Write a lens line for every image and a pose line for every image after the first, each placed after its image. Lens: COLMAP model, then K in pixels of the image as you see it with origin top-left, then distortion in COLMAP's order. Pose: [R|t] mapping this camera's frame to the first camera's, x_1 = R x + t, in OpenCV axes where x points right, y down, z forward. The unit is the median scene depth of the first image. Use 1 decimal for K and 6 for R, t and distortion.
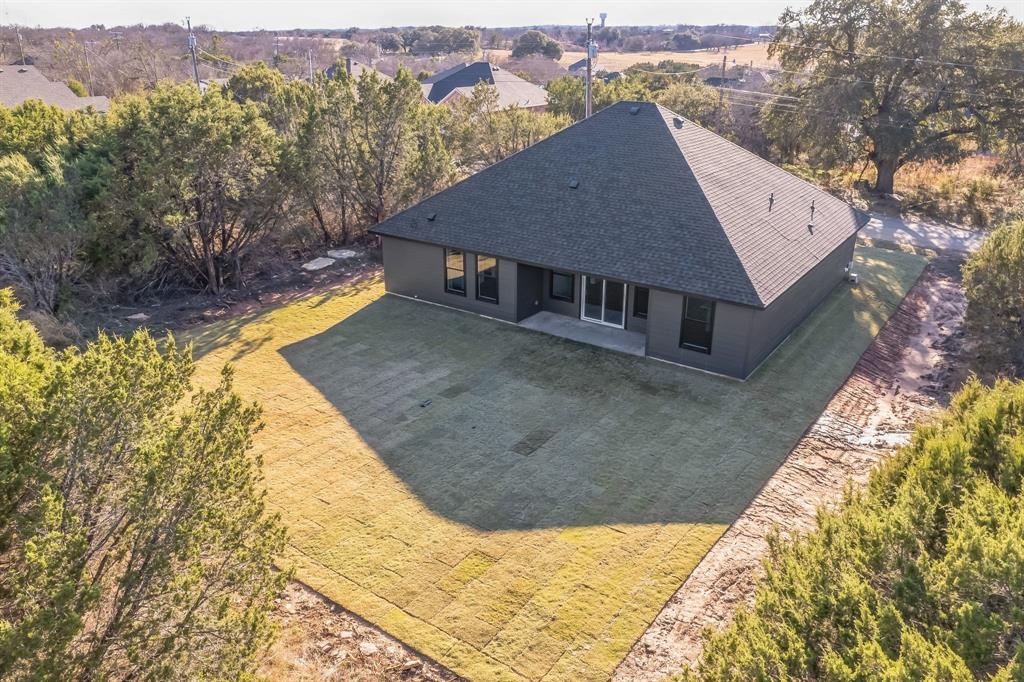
lens RADIAL K [[781.0, 0, 518.8], [0, 781.0, 344.1], [0, 0, 1]] dist [-0.059865, 0.059437]
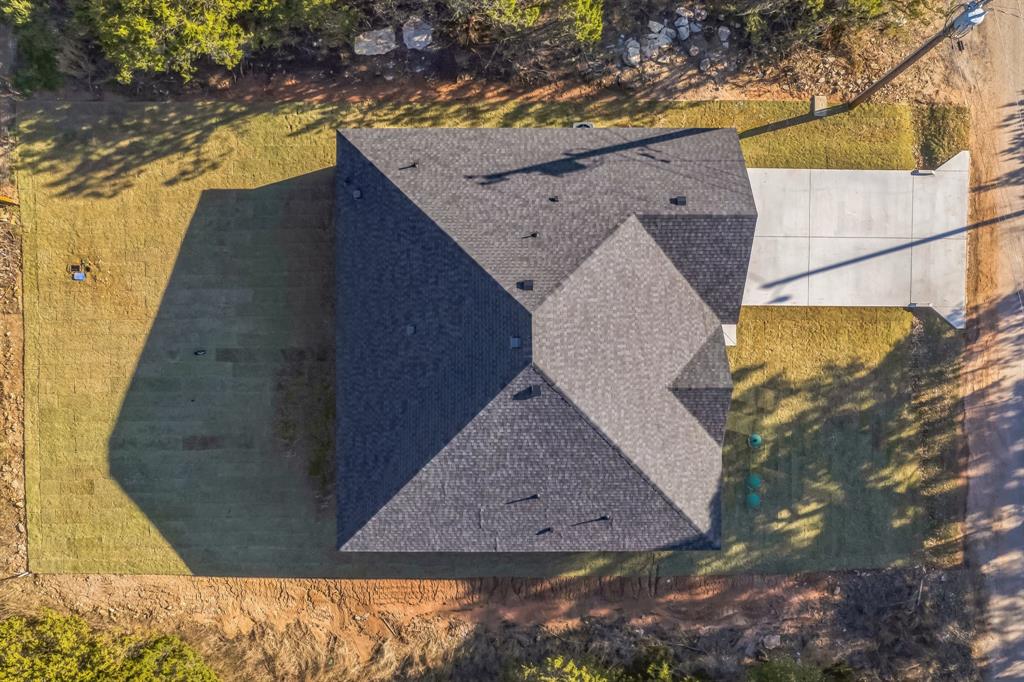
lens RADIAL K [[781.0, 0, 518.8], [0, 781.0, 344.1], [0, 0, 1]] dist [-0.059865, 0.059437]
pose [[0.569743, 0.821284, -0.029747, 0.210345], [-0.283699, 0.230522, 0.930792, -1.220102], [0.771303, -0.521873, 0.364336, 0.809409]]
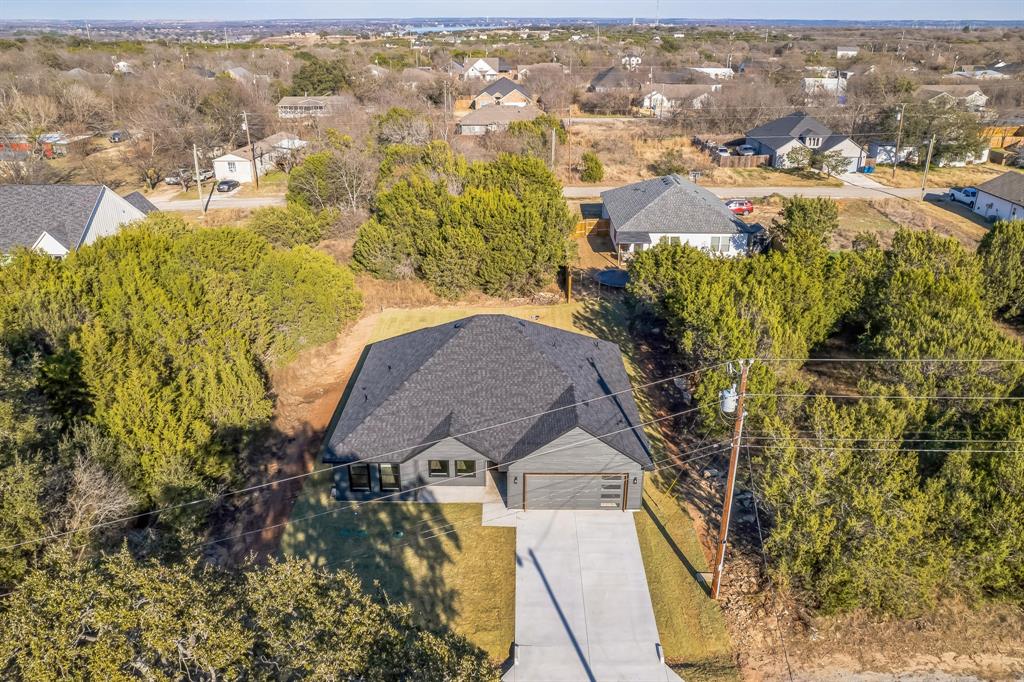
lens RADIAL K [[781.0, 0, 518.8], [0, 781.0, 344.1], [0, 0, 1]] dist [-0.059865, 0.059437]
pose [[-0.820508, 0.219224, -0.527928, 0.967996], [-0.214227, 0.738309, 0.639537, -1.341094], [0.529976, 0.637841, -0.558825, 2.109124]]
